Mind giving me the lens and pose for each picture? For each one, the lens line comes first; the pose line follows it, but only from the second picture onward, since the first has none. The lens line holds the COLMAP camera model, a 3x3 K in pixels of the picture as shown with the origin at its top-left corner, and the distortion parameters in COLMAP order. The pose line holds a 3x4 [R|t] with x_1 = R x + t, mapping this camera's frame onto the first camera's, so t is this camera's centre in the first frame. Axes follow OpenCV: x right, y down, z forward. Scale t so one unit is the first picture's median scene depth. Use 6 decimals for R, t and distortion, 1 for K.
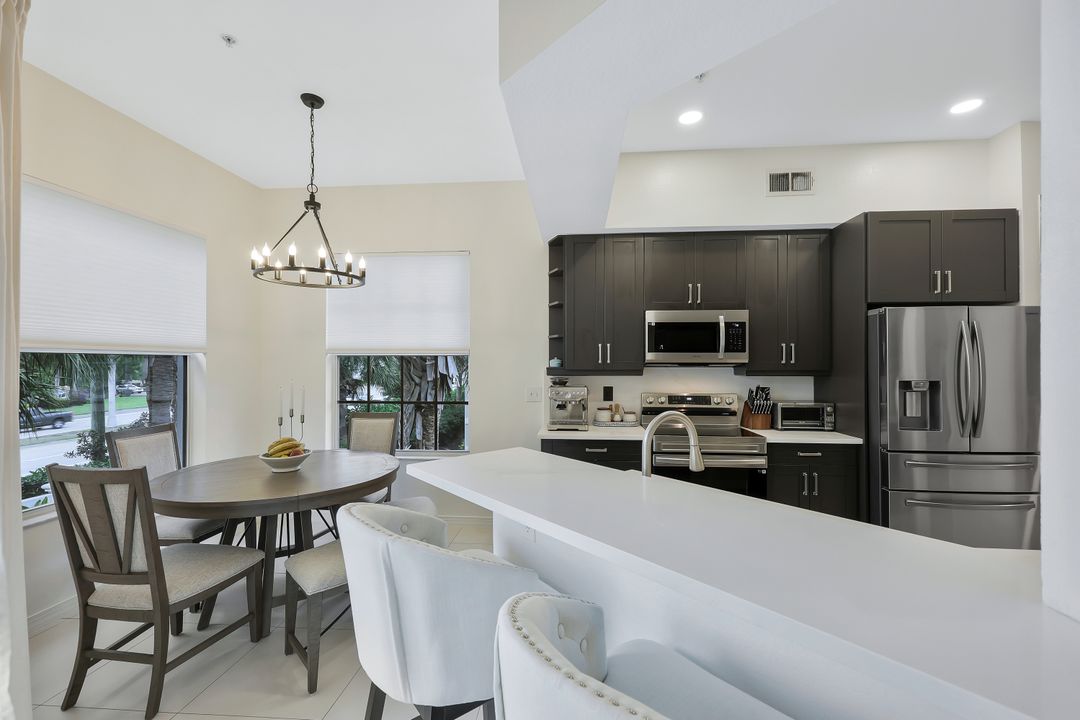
lens RADIAL K [[455.2, 0, 544.1], [0, 455.2, 362.7], [0, 0, 1]] dist [0.000332, 0.000045]
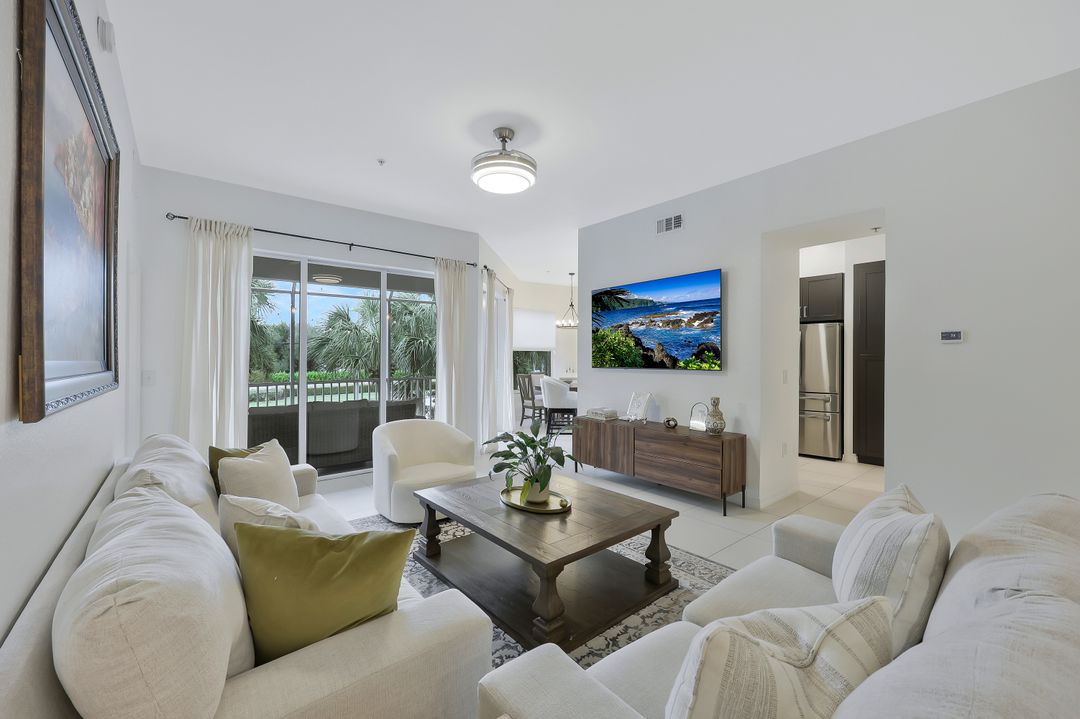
lens RADIAL K [[430.4, 0, 538.7], [0, 430.4, 356.4], [0, 0, 1]] dist [-0.000404, 0.000026]
pose [[0.690139, -0.001600, -0.723675, 2.330211], [0.004829, 0.999985, 0.002394, 0.019158], [0.723661, -0.005147, 0.690137, -1.954892]]
